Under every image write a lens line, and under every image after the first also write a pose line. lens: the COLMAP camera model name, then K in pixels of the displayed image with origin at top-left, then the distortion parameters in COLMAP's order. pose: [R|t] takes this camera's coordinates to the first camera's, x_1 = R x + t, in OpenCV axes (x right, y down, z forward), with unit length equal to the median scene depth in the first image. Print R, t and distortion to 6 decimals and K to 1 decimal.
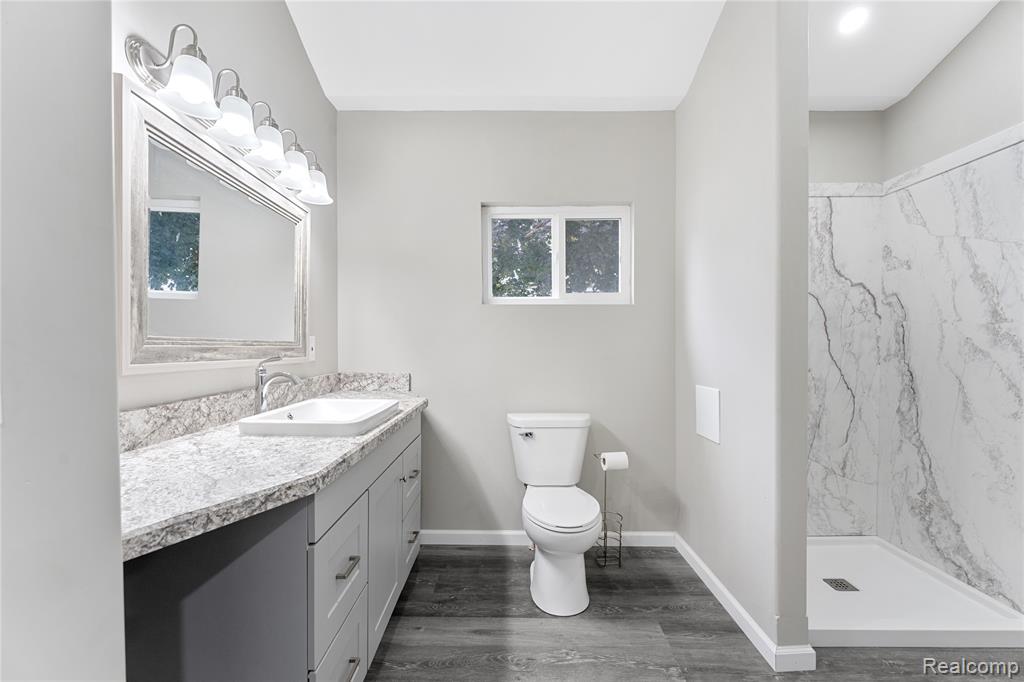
lens RADIAL K [[436.5, 0, 512.0], [0, 436.5, 341.0], [0, 0, 1]] dist [-0.001250, -0.000301]
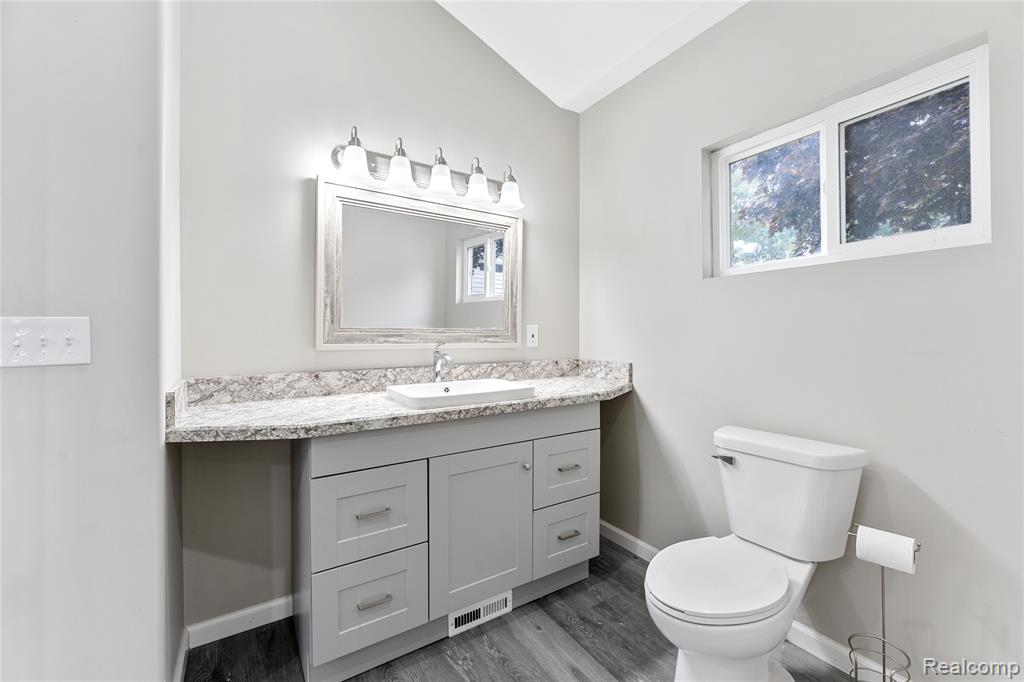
lens RADIAL K [[424.8, 0, 511.7], [0, 424.8, 324.4], [0, 0, 1]] dist [-0.002852, -0.000265]
pose [[0.539969, -0.025035, -0.841313, 0.642312], [0.012221, 0.999685, -0.021905, 0.016727], [0.841596, 0.001546, 0.540105, 0.523127]]
